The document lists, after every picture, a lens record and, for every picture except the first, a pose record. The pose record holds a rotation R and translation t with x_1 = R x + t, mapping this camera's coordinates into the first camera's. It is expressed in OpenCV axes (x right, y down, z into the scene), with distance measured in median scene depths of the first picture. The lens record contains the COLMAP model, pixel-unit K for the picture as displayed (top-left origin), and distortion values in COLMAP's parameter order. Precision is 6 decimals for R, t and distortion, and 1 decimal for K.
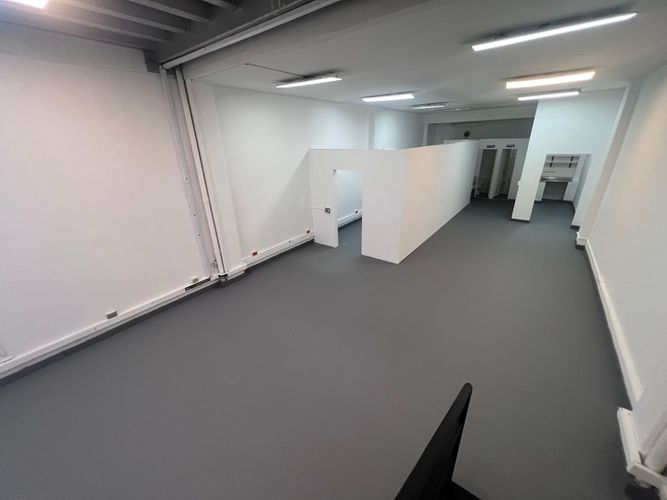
lens RADIAL K [[267.8, 0, 332.9], [0, 267.8, 248.3], [0, 0, 1]] dist [0.000006, 0.000057]
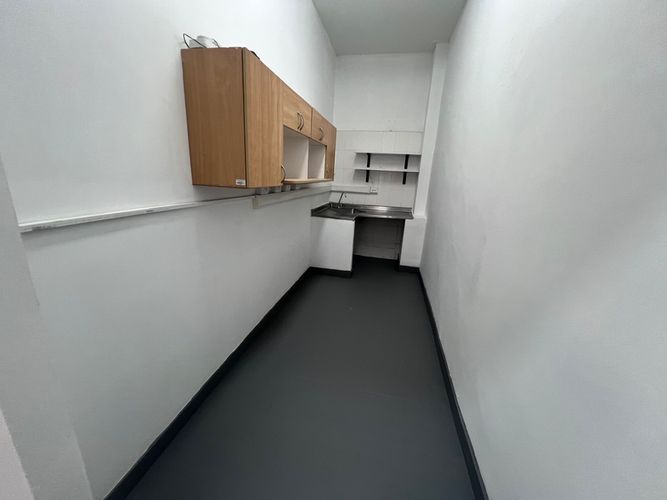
lens RADIAL K [[267.8, 0, 333.9], [0, 267.8, 250.8], [0, 0, 1]] dist [0.000006, 0.000057]
pose [[0.915261, -0.029948, 0.401746, 0.620009], [0.069075, 0.994131, -0.083261, -0.175262], [-0.396895, 0.103956, 0.911958, 0.683194]]
